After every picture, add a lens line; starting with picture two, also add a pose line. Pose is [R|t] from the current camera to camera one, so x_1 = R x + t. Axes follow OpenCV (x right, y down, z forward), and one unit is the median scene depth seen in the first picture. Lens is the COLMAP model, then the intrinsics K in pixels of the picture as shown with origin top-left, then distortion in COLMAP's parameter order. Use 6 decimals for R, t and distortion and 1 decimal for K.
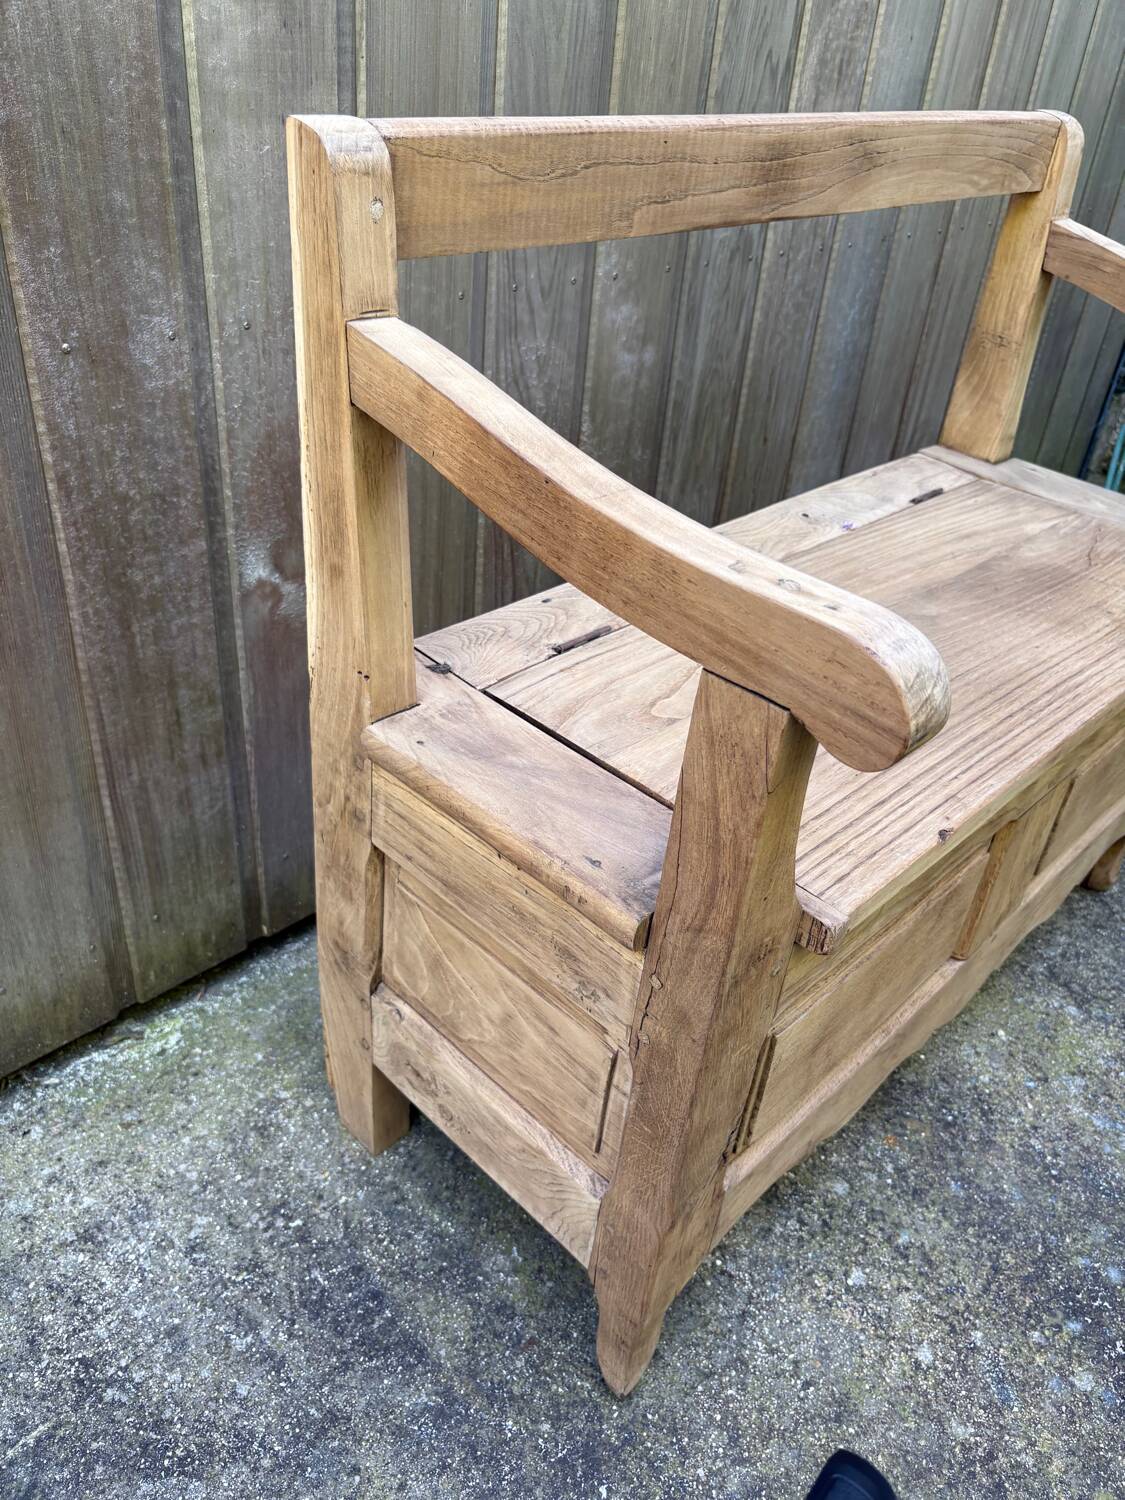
lens RADIAL K [[1154.5, 0, 554.4], [0, 1154.5, 756.2], [0, 0, 1]] dist [0.045715, -0.065693]
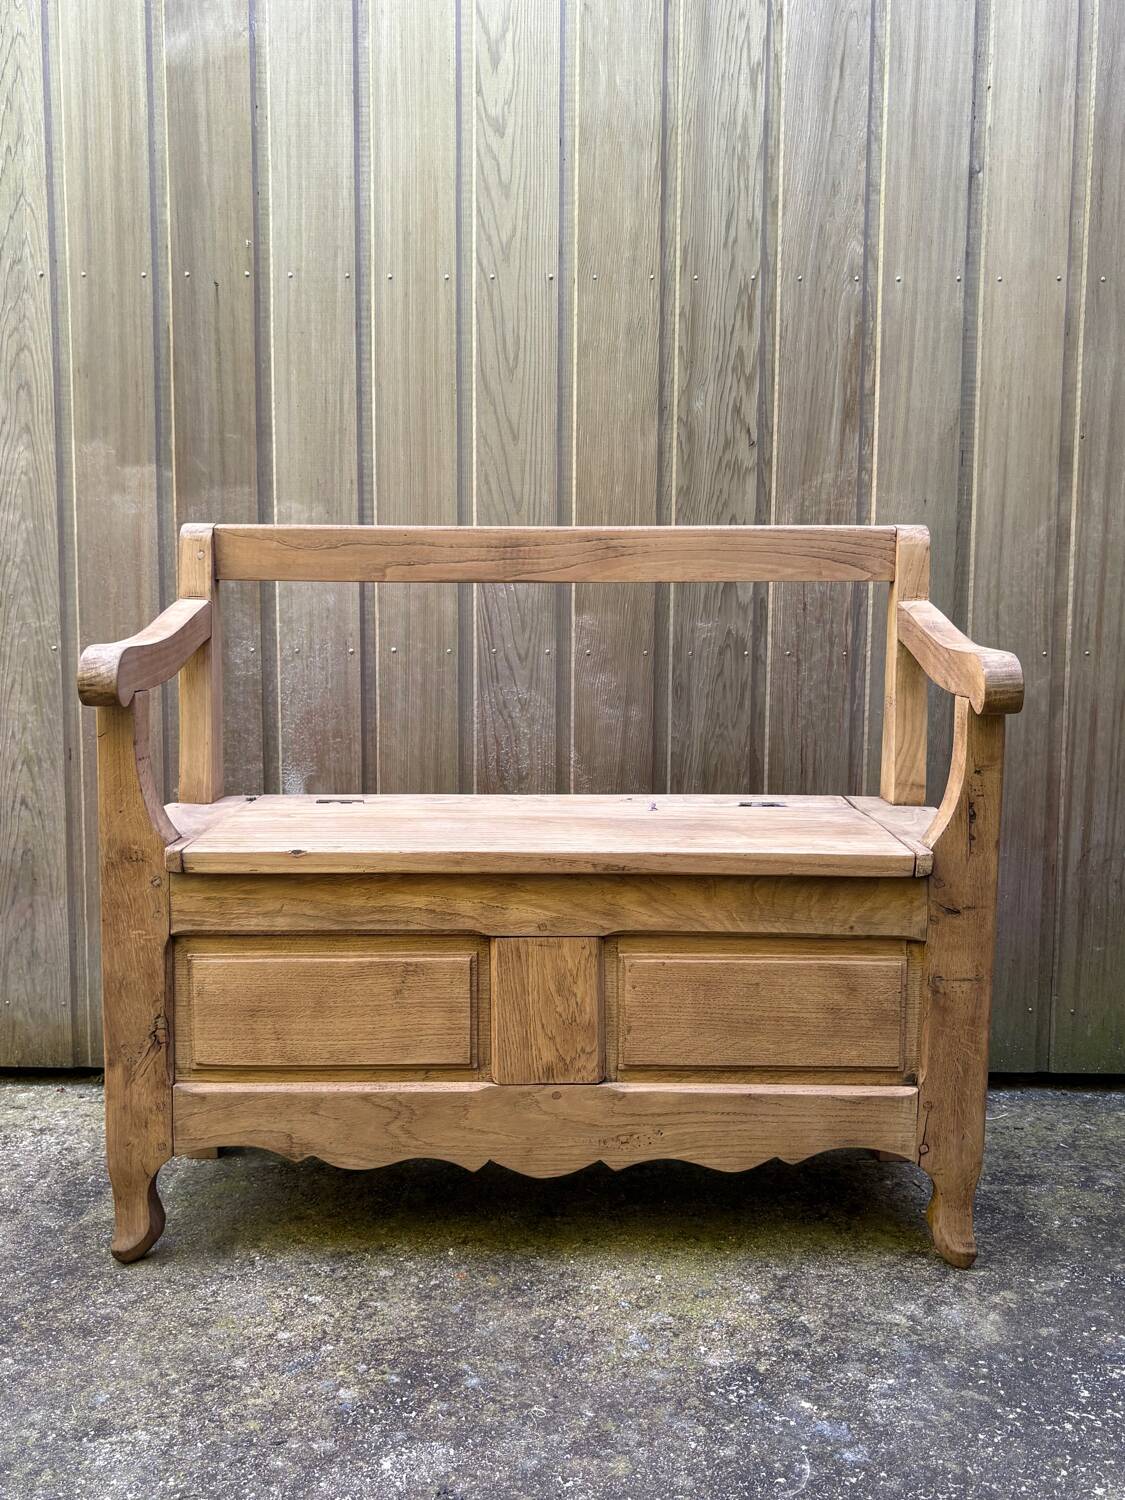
lens RADIAL K [[1410.6, 0, 557.2], [0, 1410.6, 752.0], [0, 0, 1]] dist [0.013900, 0.000000]
pose [[0.697808, -0.008005, -0.716240, 1.539831], [-0.355060, 0.864575, -0.355586, 0.399217], [0.622090, 0.502439, 0.600465, -0.020150]]
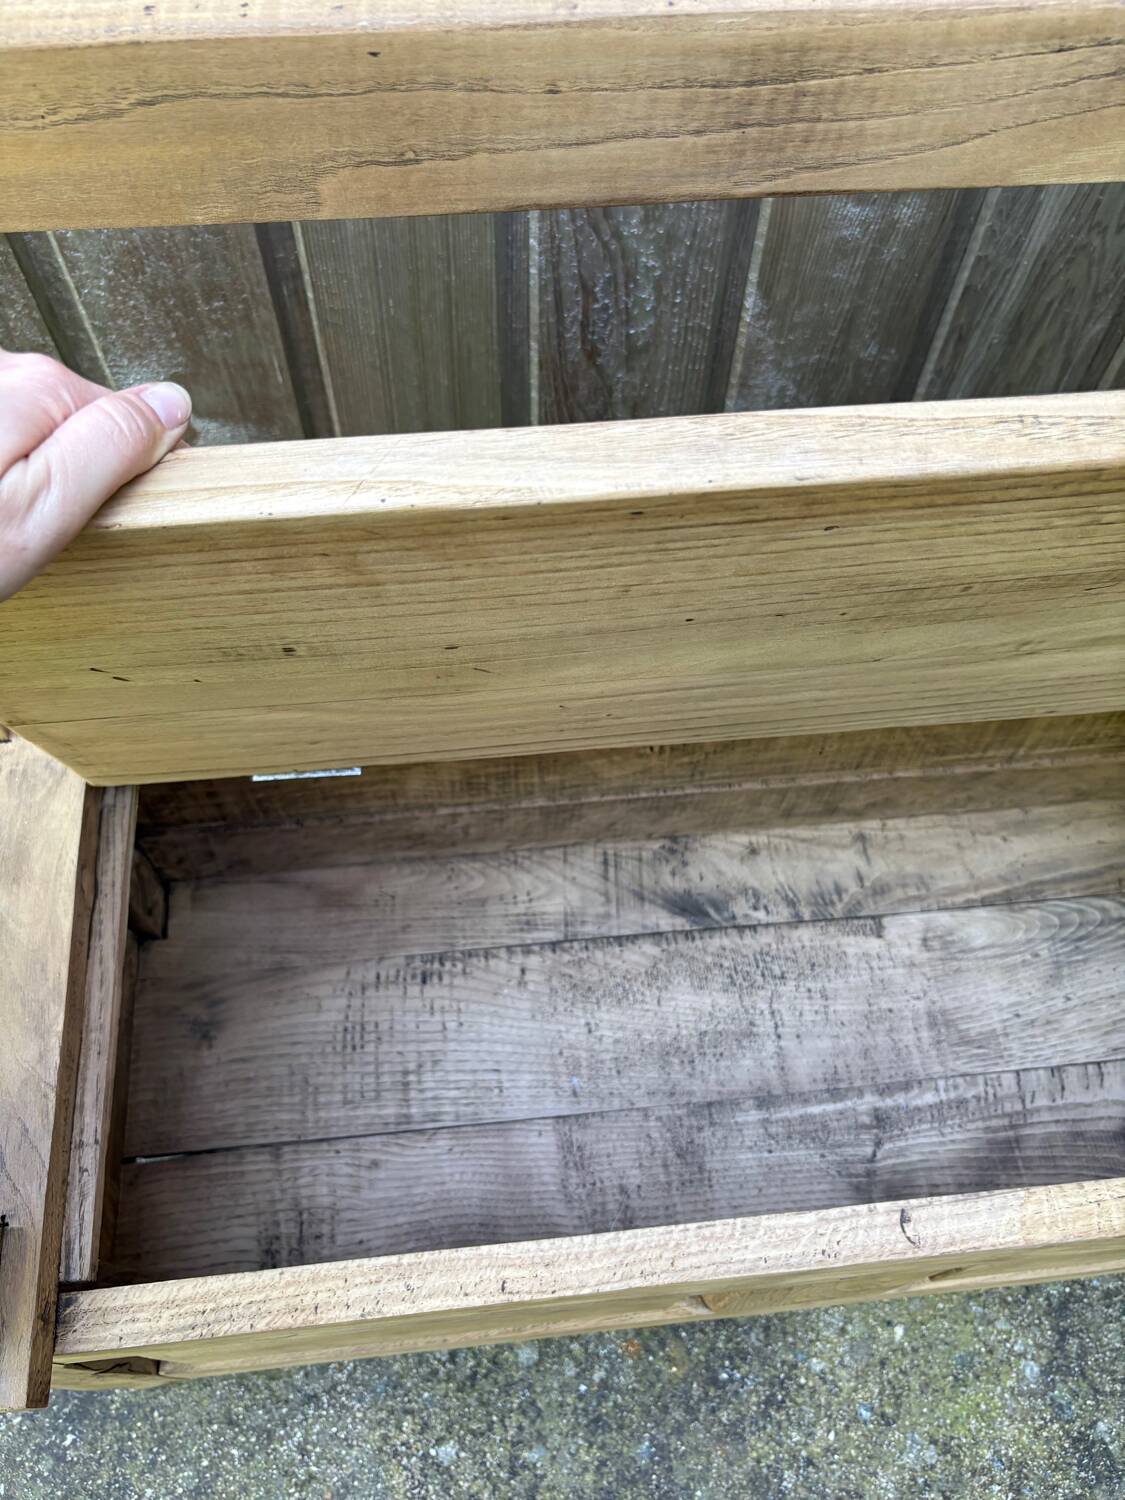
lens RADIAL K [[1154.5, 0, 560.2], [0, 1154.5, 749.6], [0, 0, 1]] dist [0.045715, -0.065693]
pose [[0.767882, 0.516459, -0.378982, 0.395514], [-0.316367, 0.820174, 0.476683, -0.448953], [0.557018, -0.246139, 0.793187, 0.490272]]
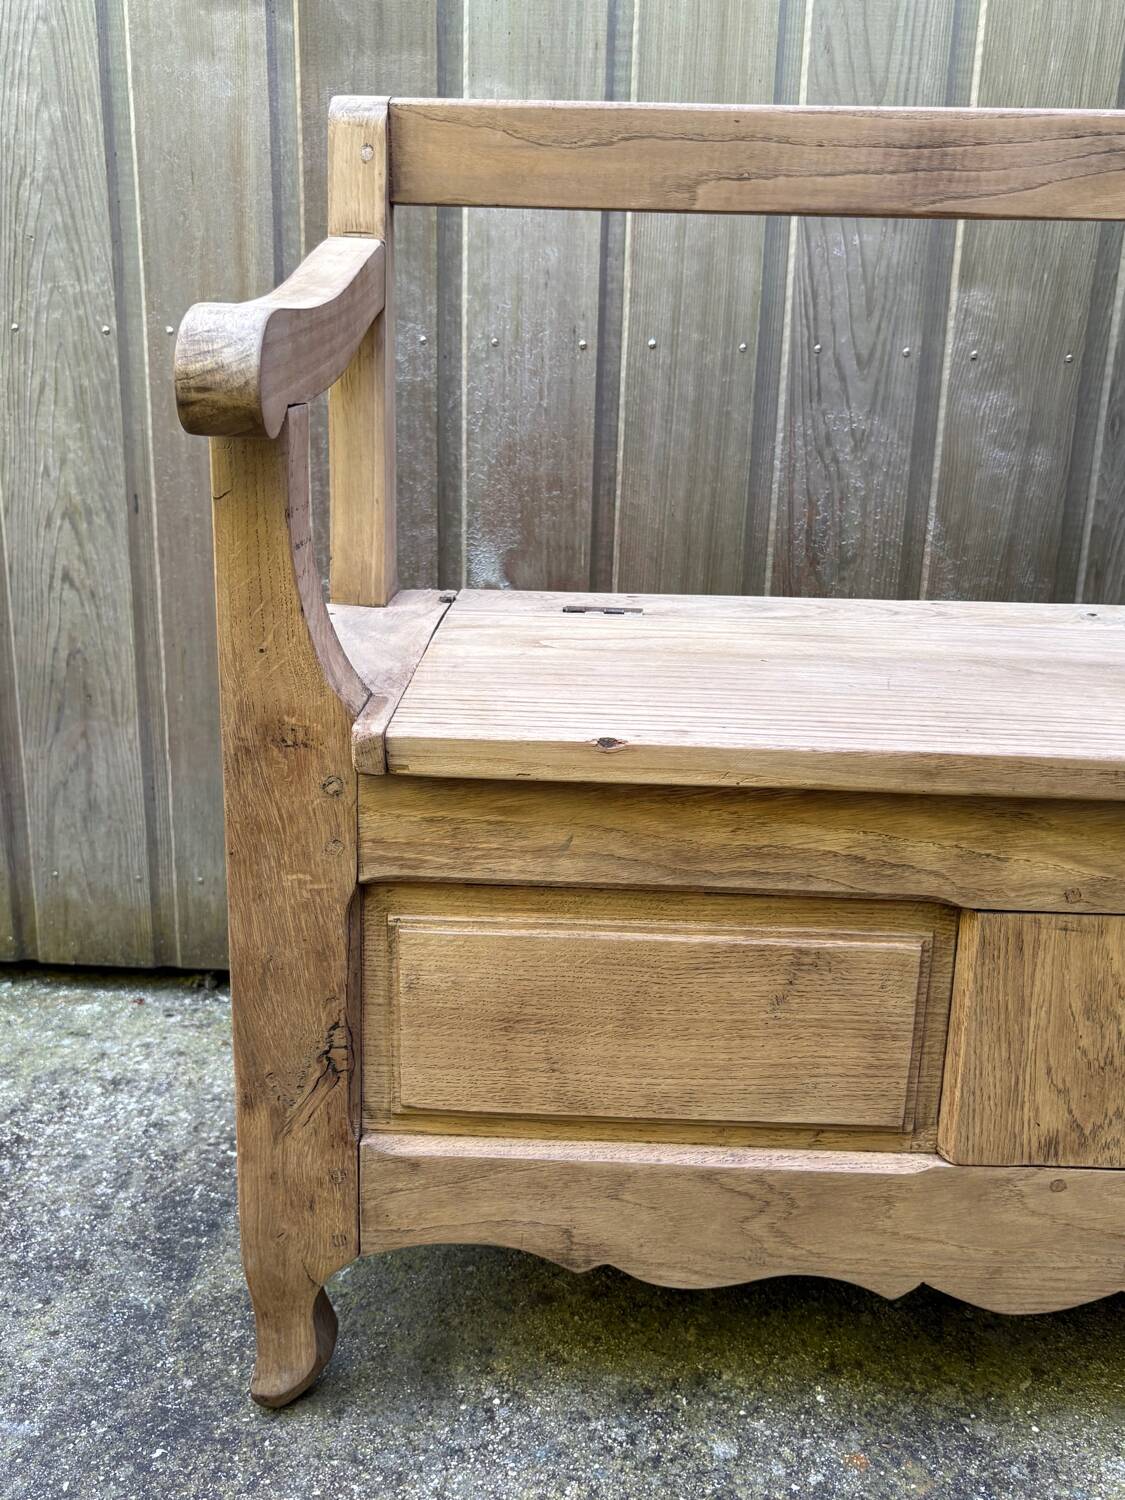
lens RADIAL K [[1410.6, 0, 567.3], [0, 1410.6, 753.4], [0, 0, 1]] dist [0.013900, 0.000000]
pose [[0.679818, 0.150349, -0.717804, 0.791433], [-0.384987, 0.906217, -0.174801, 0.200027], [0.624206, 0.395178, 0.673945, 0.243048]]
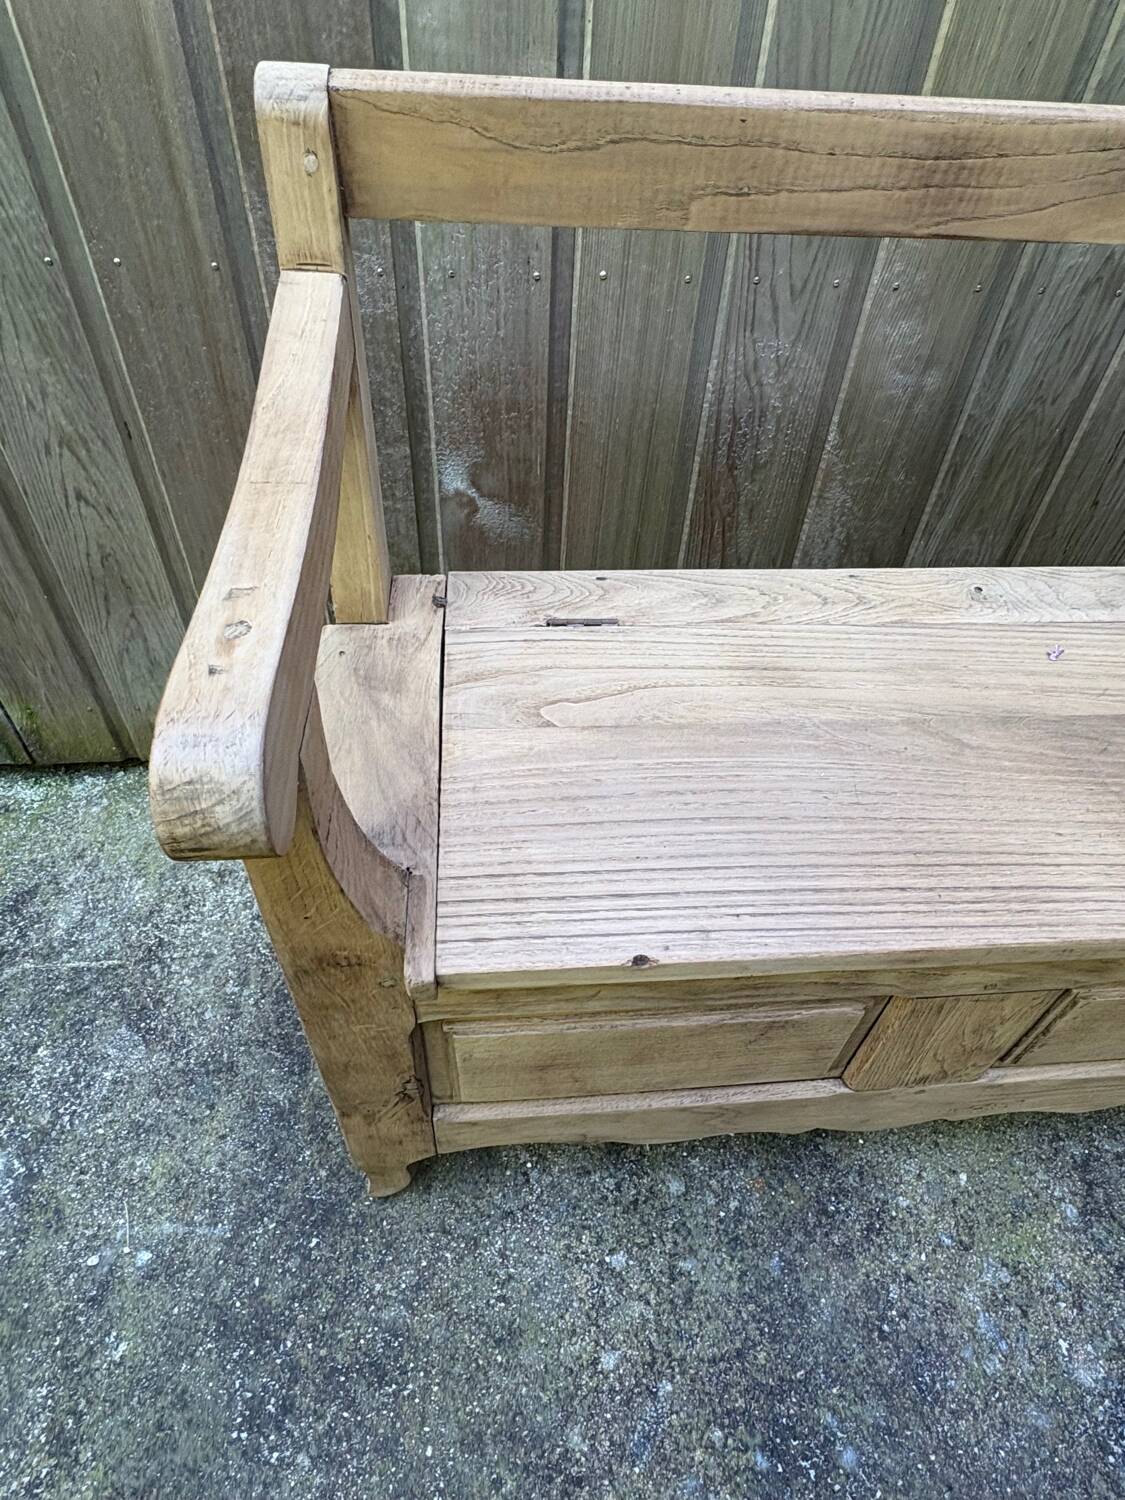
lens RADIAL K [[826.4, 0, 569.5], [0, 826.4, 738.8], [0, 0, 1]] dist [0.000772, -0.000813]
pose [[0.759692, 0.424116, -0.492944, 0.411400], [-0.351101, 0.905574, 0.238041, -0.172207], [0.547354, -0.007765, 0.836865, 0.333127]]
